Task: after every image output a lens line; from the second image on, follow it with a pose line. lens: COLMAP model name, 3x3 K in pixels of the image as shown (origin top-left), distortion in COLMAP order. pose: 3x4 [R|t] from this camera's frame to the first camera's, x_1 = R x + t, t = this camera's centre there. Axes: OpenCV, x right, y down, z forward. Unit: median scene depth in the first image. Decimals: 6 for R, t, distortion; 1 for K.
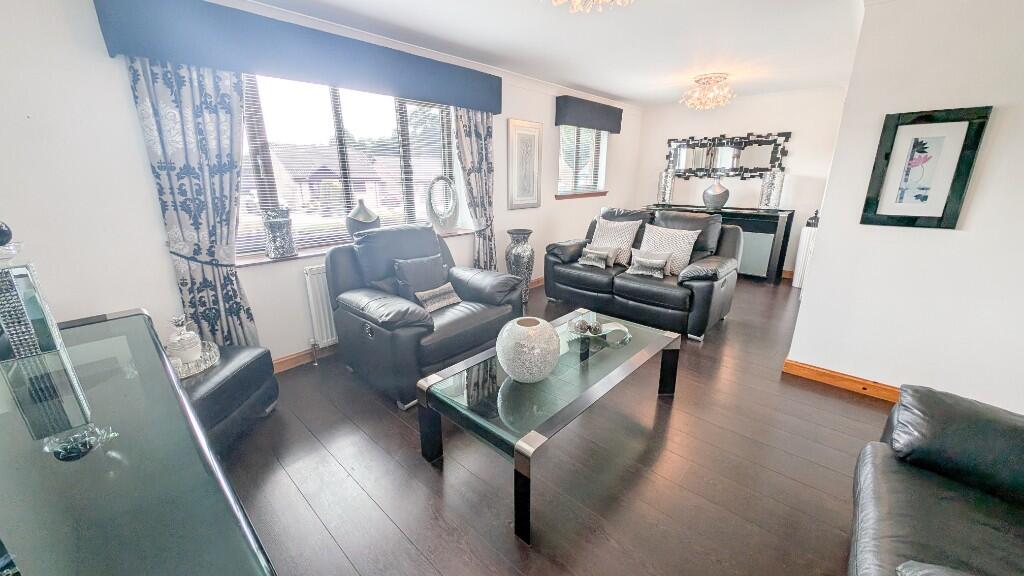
lens RADIAL K [[385.0, 0, 514.5], [0, 385.0, 285.7], [0, 0, 1]] dist [0.024642, -0.008294]
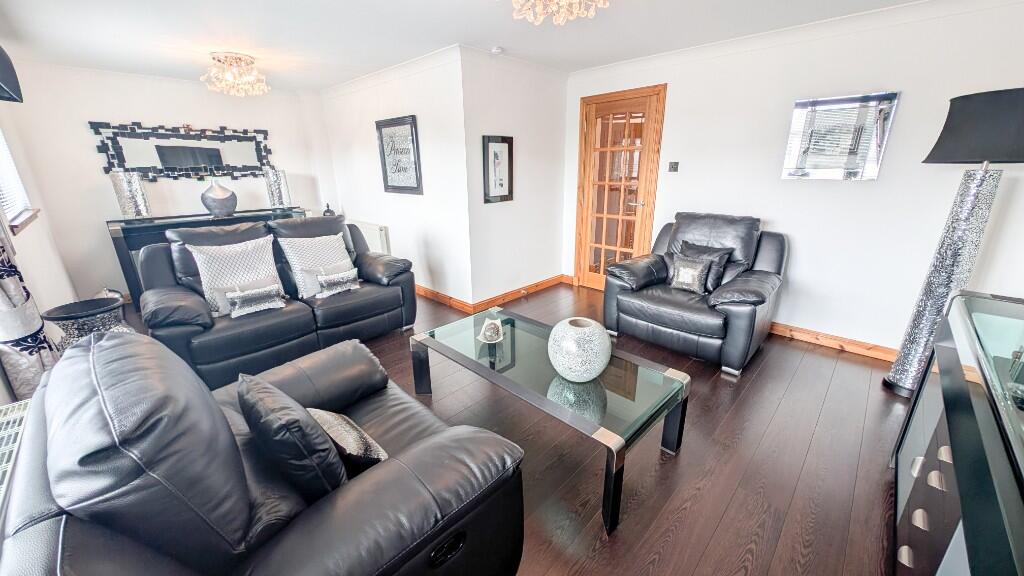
lens RADIAL K [[385.0, 0, 514.5], [0, 385.0, 285.7], [0, 0, 1]] dist [0.024642, -0.008294]
pose [[0.038762, -0.305045, 0.951549, -0.325855], [0.293037, 0.913867, 0.281028, -0.120101], [-0.955315, 0.267946, 0.124813, 0.362592]]
